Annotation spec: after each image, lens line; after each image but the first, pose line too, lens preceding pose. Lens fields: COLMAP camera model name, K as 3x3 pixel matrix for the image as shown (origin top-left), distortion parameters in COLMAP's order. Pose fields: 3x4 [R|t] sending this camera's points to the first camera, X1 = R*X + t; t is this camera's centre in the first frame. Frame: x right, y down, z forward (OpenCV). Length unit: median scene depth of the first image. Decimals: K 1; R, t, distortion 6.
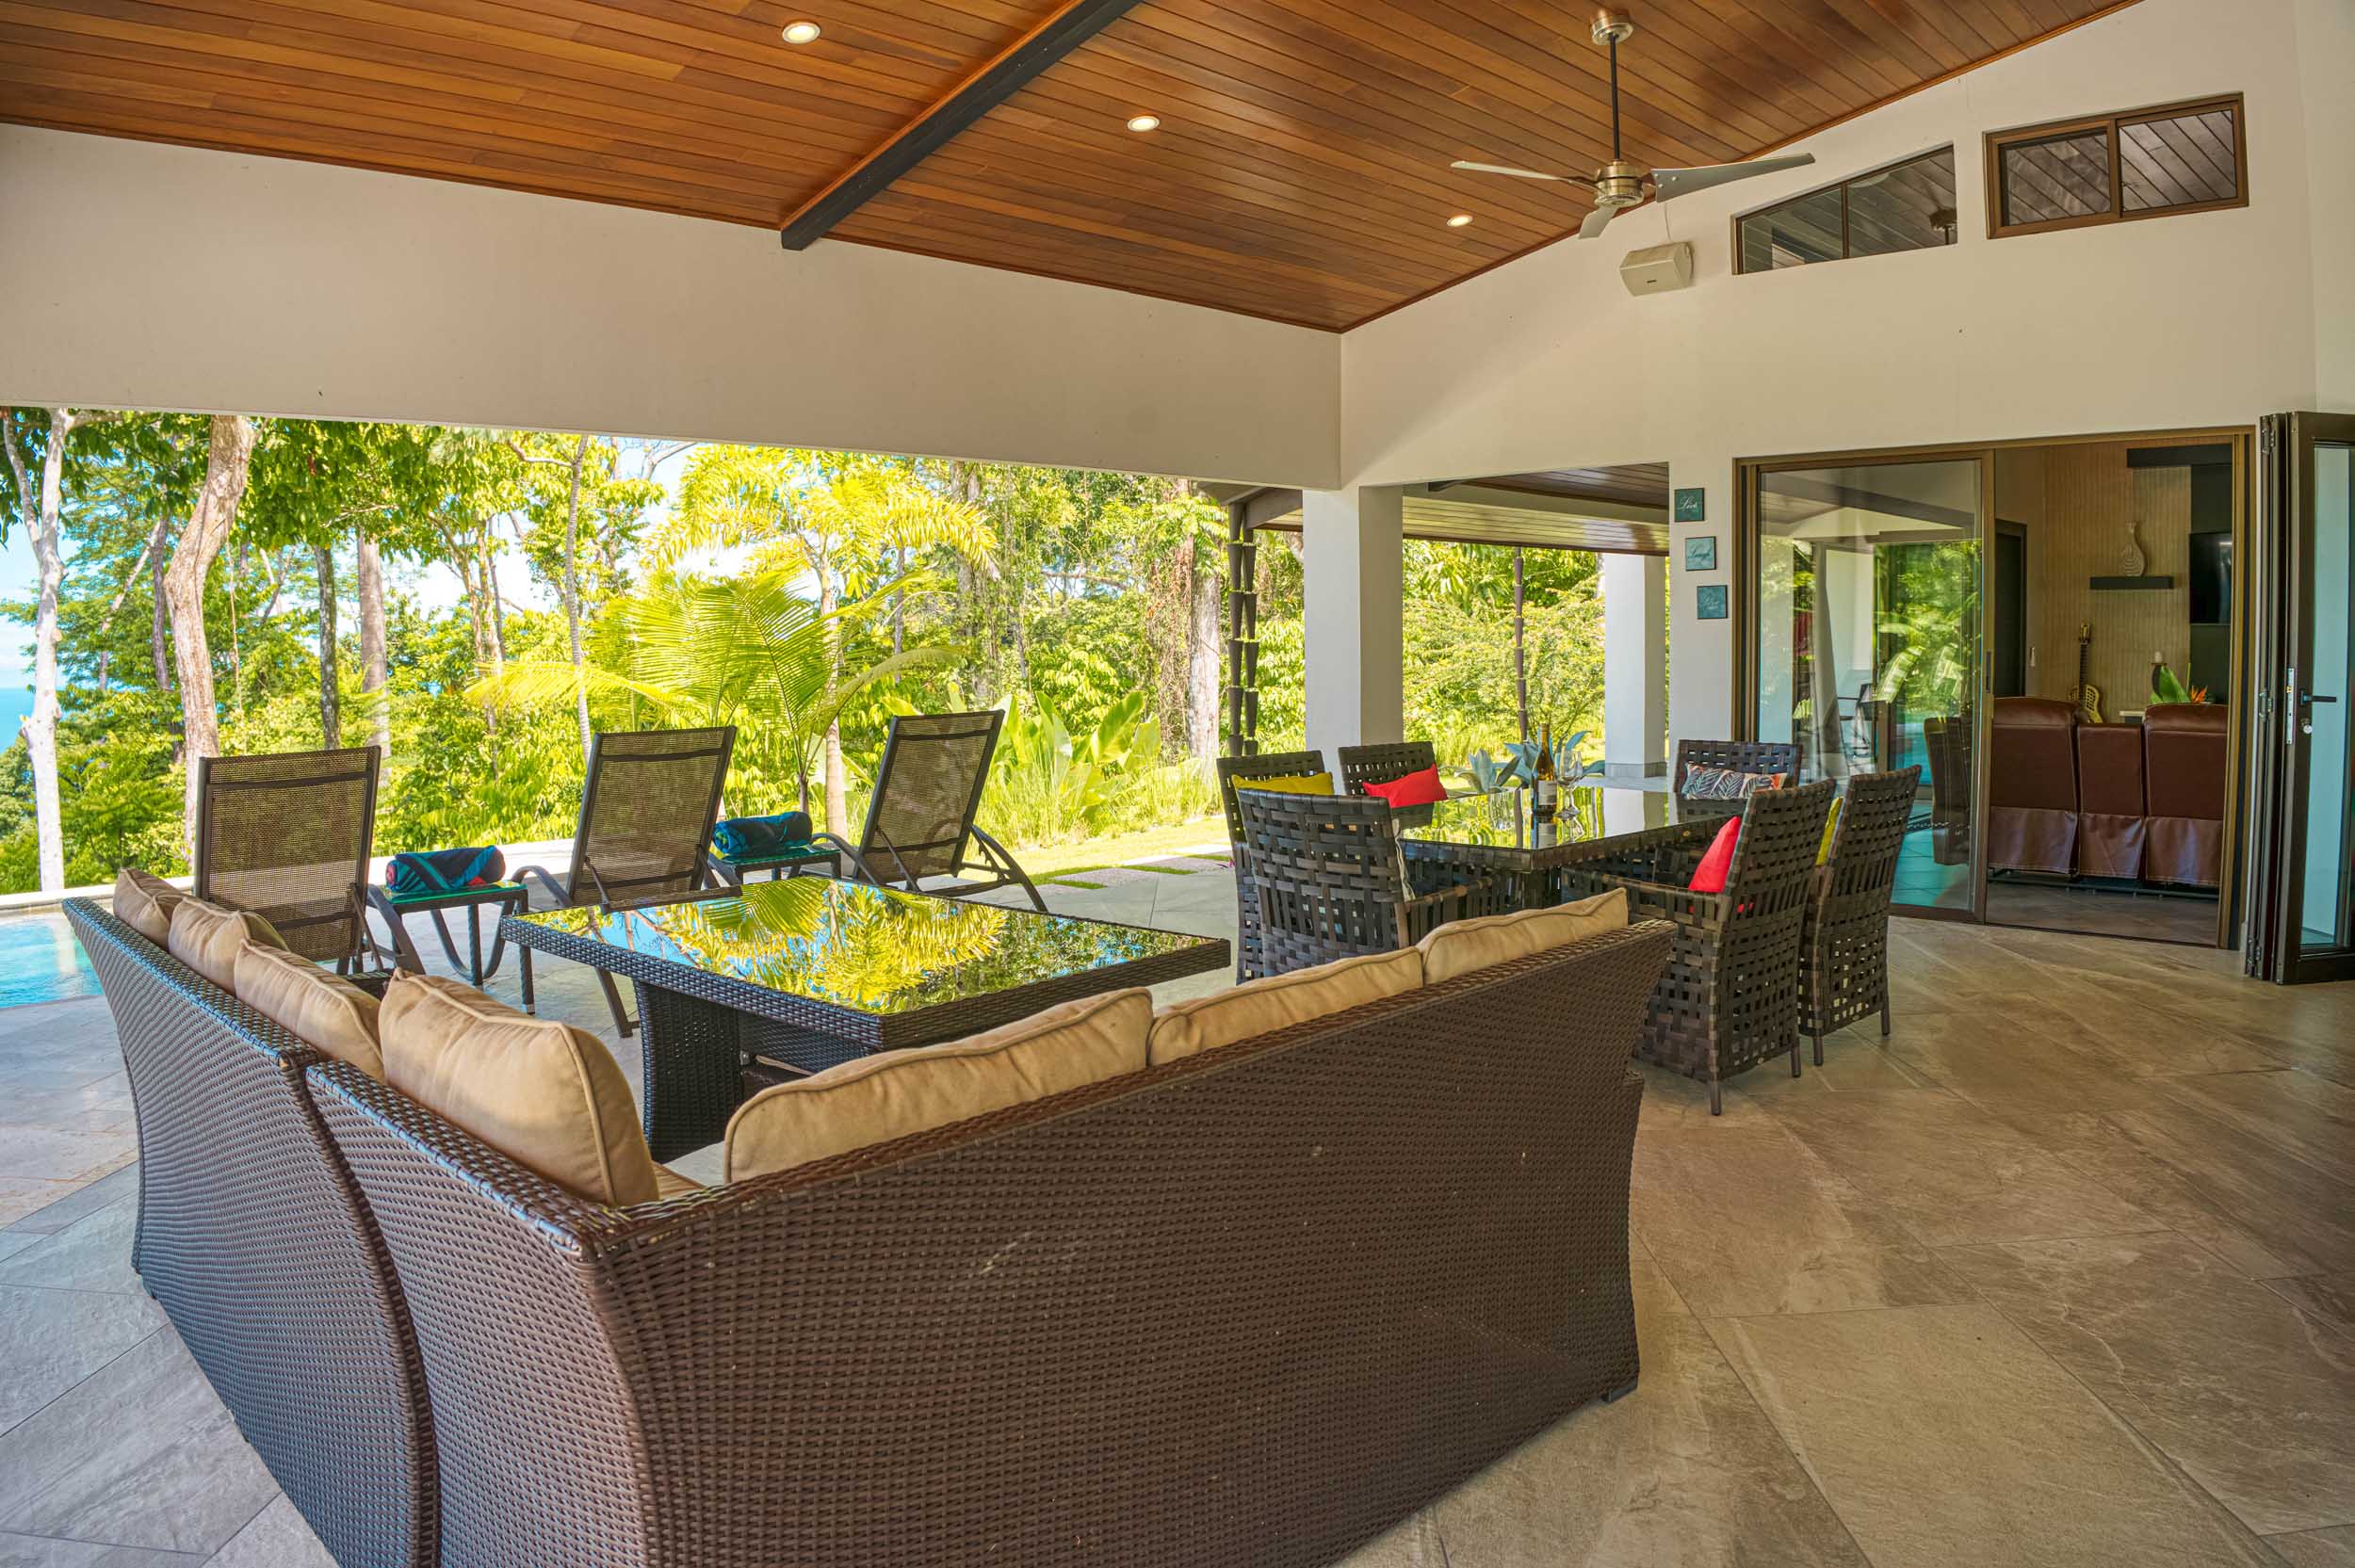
lens RADIAL K [[1598.9, 0, 1177.5], [0, 1598.9, 784.0], [0, 0, 1]] dist [-0.144687, -0.001208]
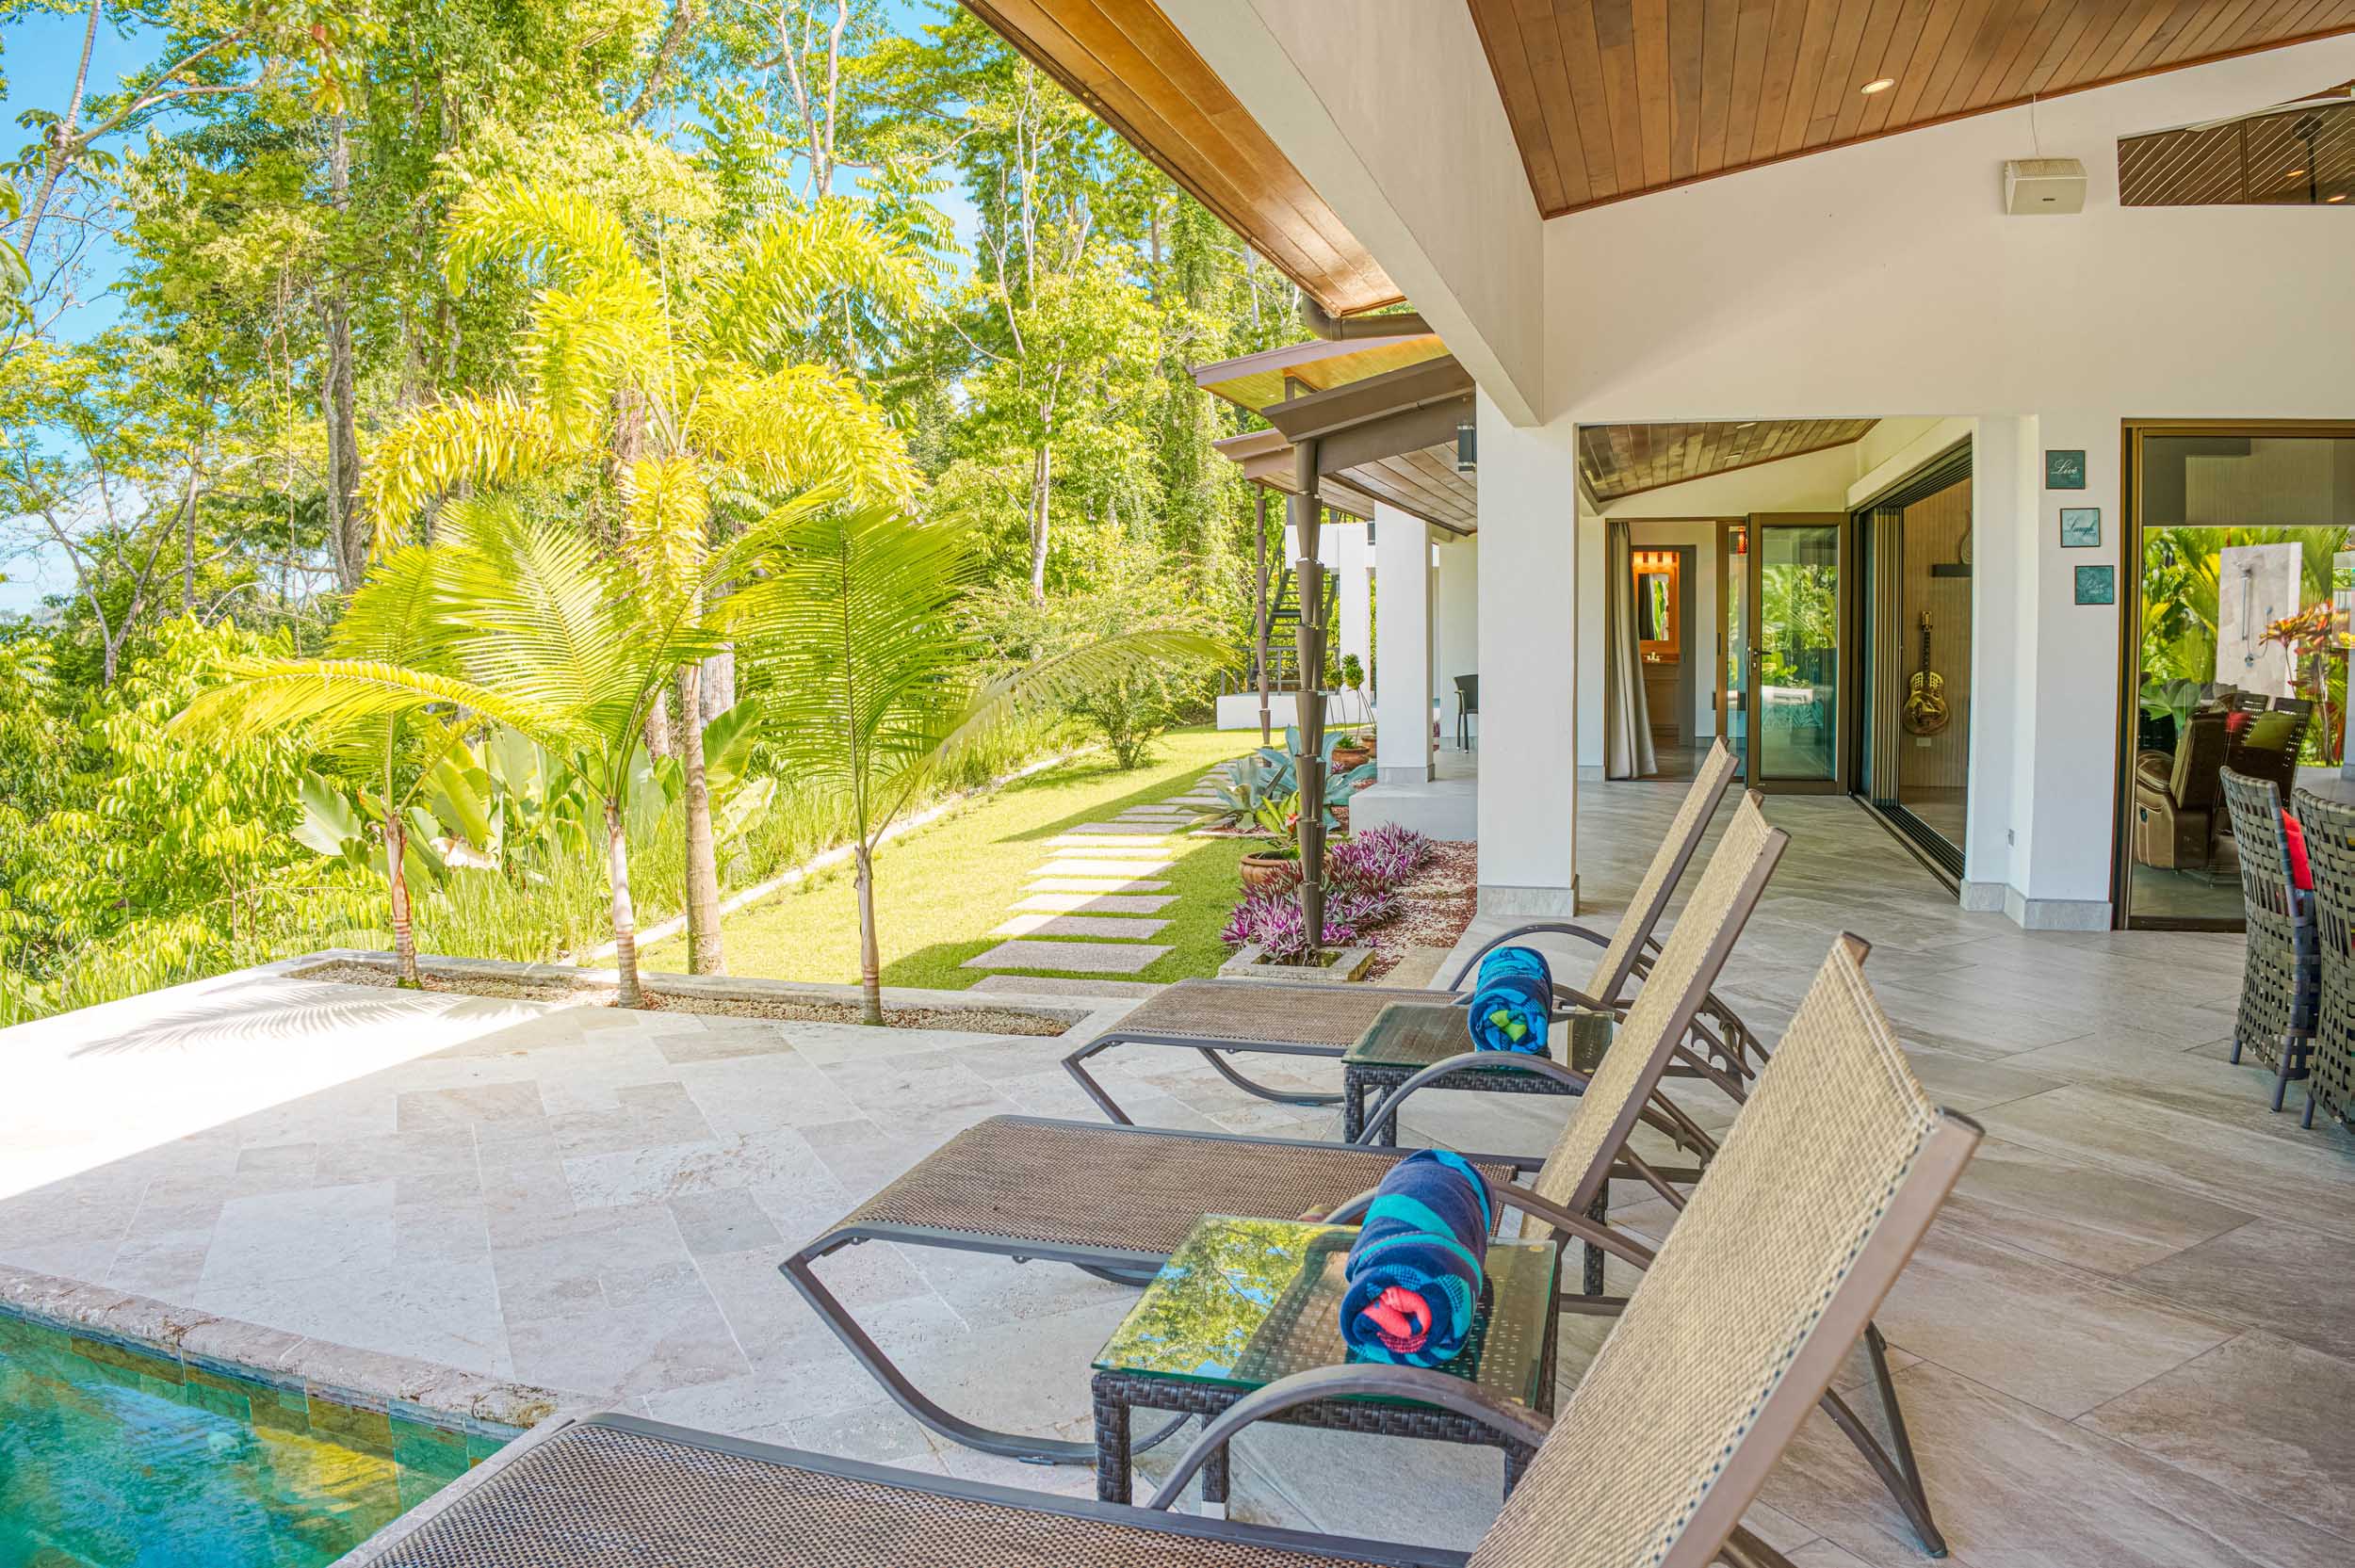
lens RADIAL K [[1598.9, 0, 1177.5], [0, 1598.9, 784.0], [0, 0, 1]] dist [-0.144687, -0.001208]
pose [[0.883413, -0.044114, 0.466514, -0.485212], [0.043097, 0.998988, 0.012855, -0.039888], [-0.466609, 0.008749, 0.884420, 0.507932]]
